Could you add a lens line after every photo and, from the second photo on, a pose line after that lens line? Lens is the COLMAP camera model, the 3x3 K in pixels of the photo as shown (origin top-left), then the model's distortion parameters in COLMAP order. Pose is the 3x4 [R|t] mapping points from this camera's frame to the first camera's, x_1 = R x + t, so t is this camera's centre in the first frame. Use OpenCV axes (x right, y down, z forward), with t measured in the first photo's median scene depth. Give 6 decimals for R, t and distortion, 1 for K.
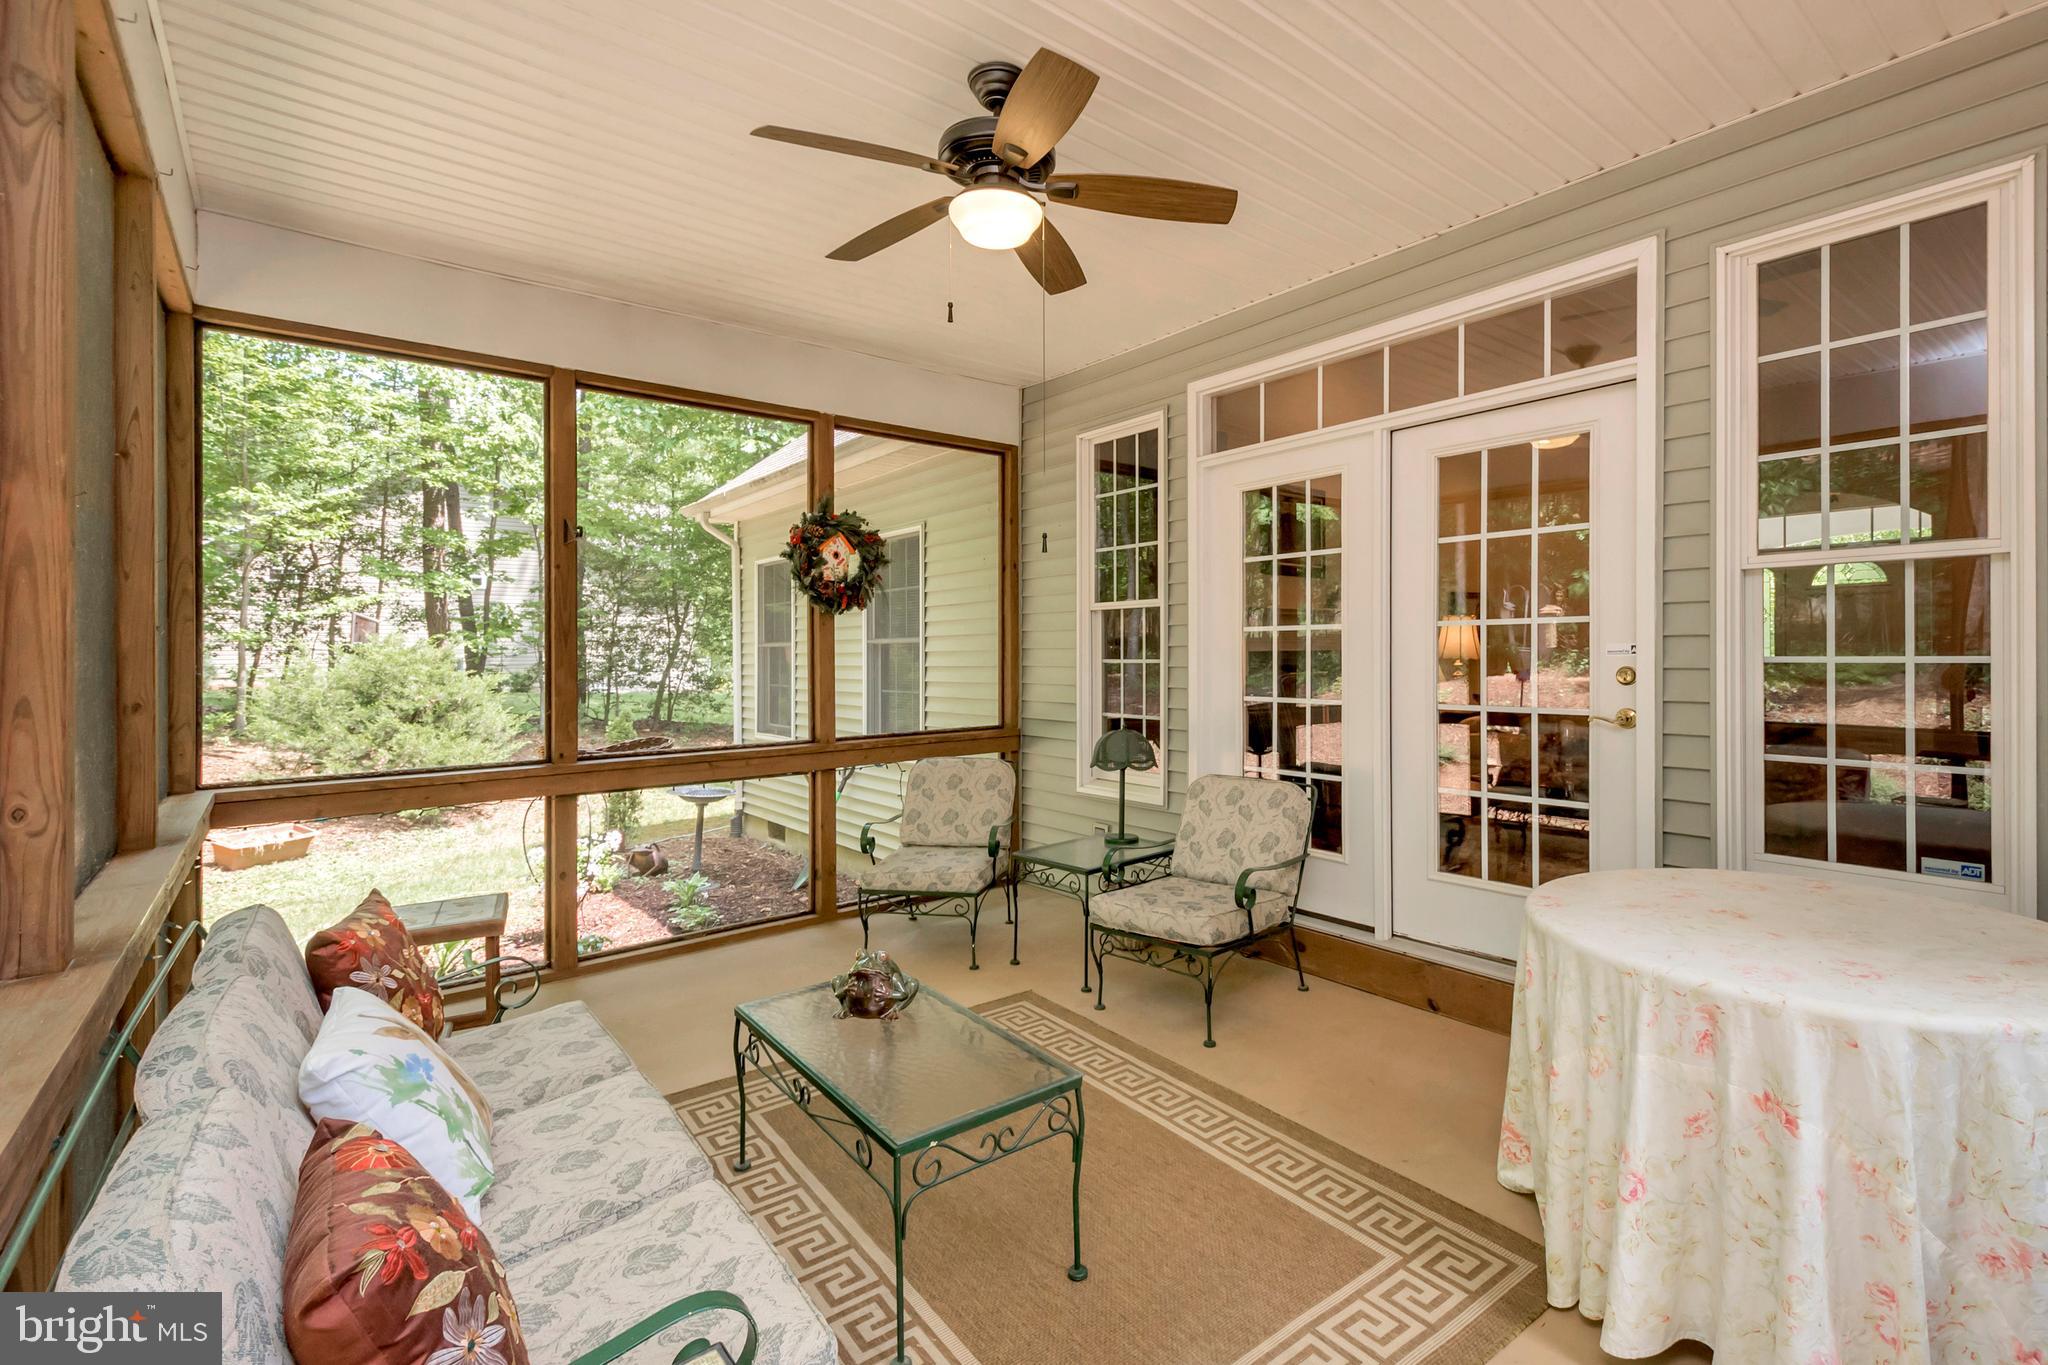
lens RADIAL K [[922.5, 0, 1088.7], [0, 922.5, 659.7], [0, 0, 1]] dist [0.012260, -0.005247]
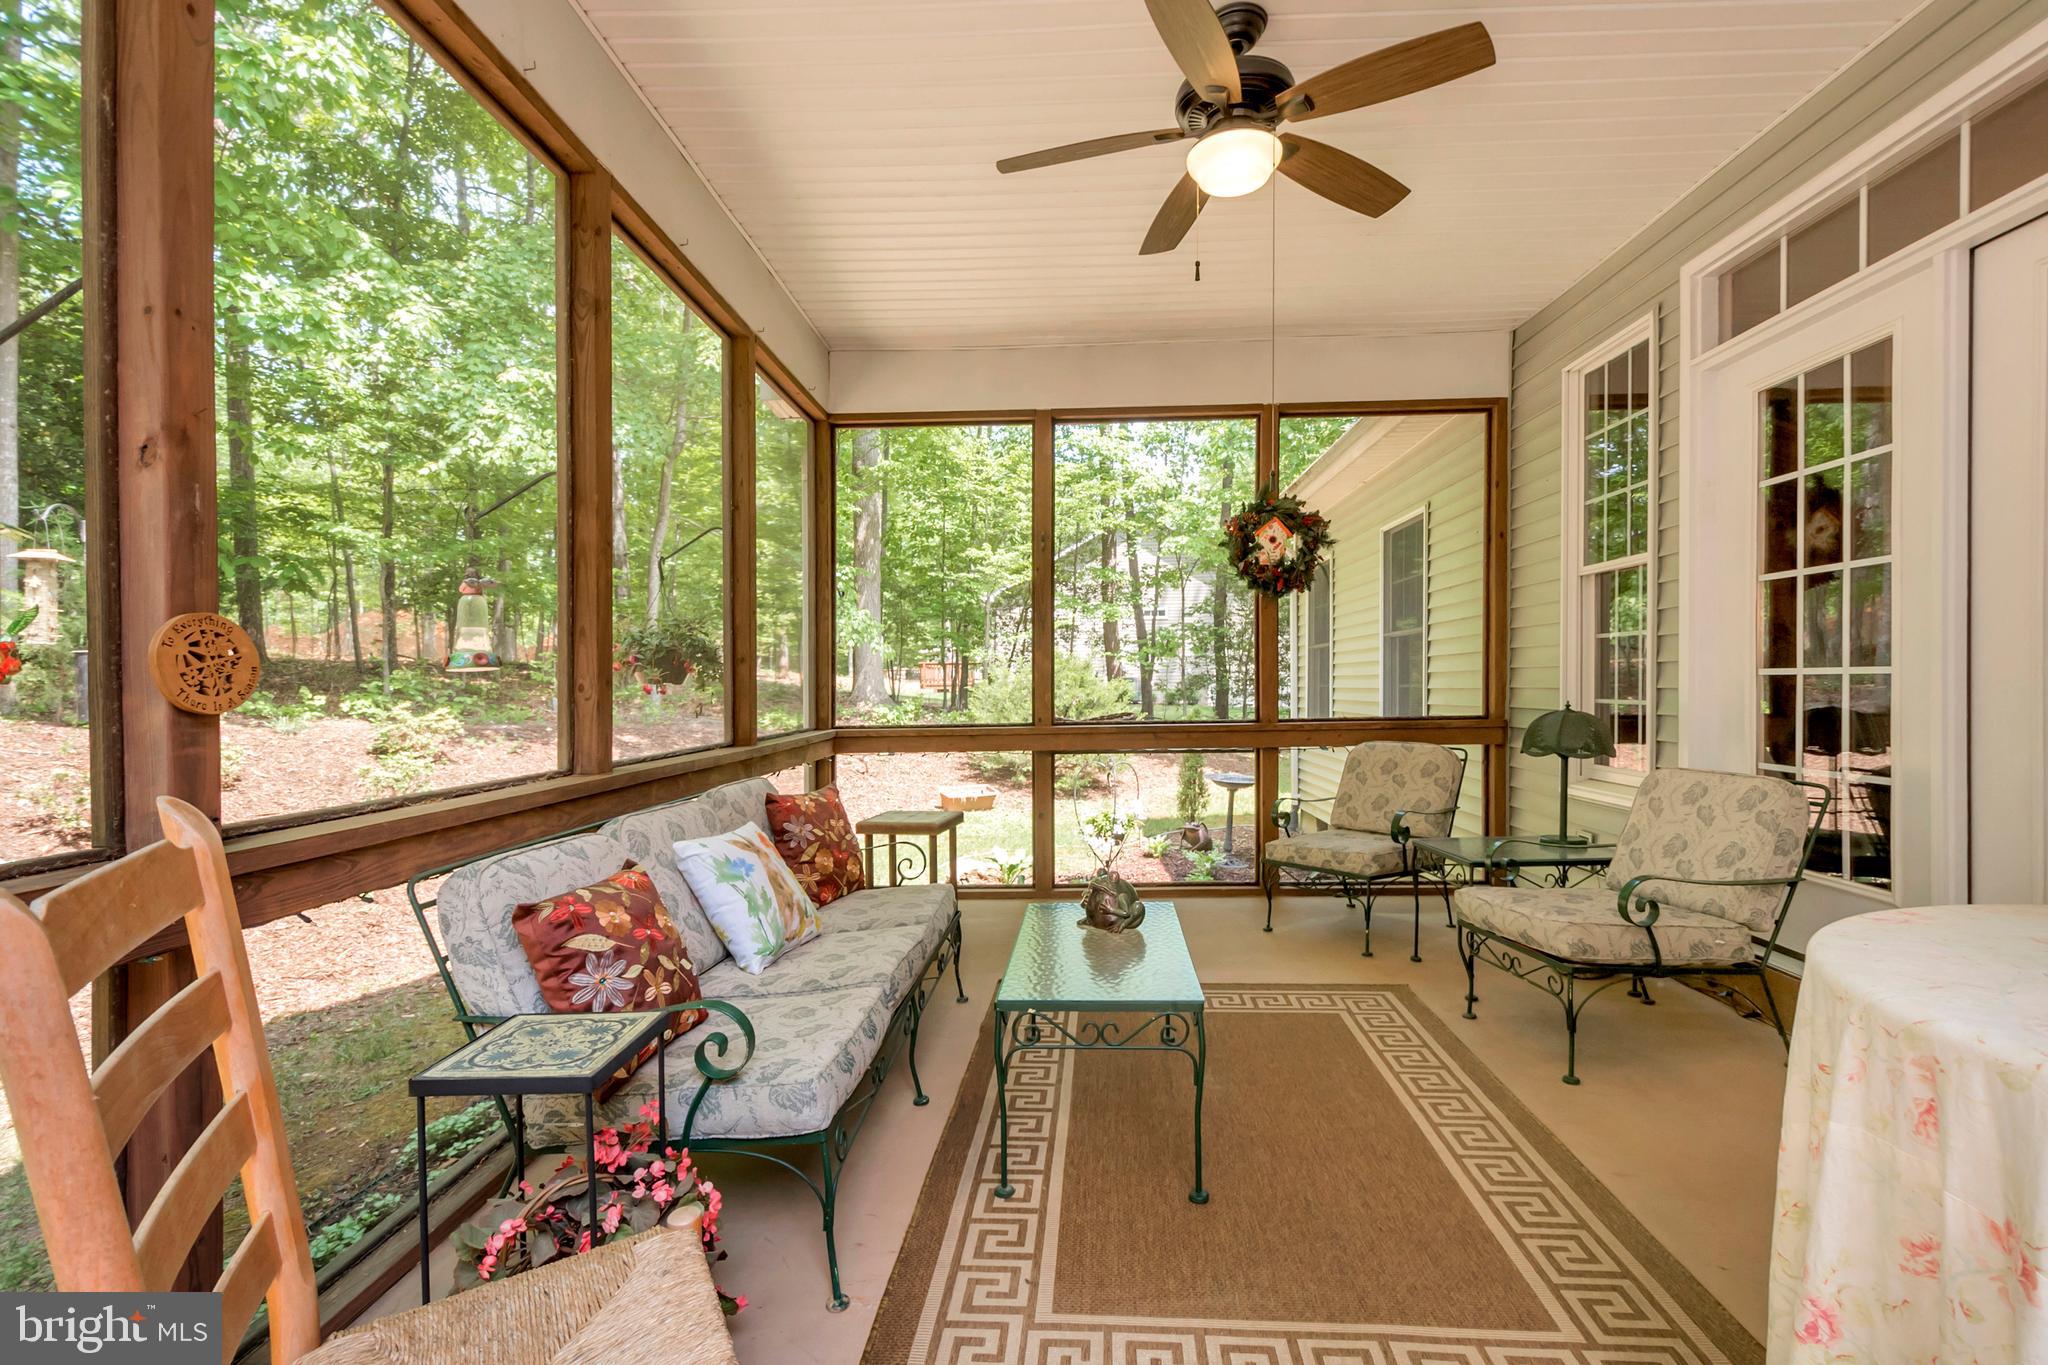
lens RADIAL K [[922.5, 0, 1043.3], [0, 922.5, 685.1], [0, 0, 1]] dist [0.012260, -0.005247]
pose [[0.748346, -0.001661, -0.663307, 0.222215], [0.005496, 0.999978, 0.003697, 0.044540], [0.663286, -0.006413, 0.748339, 0.061236]]
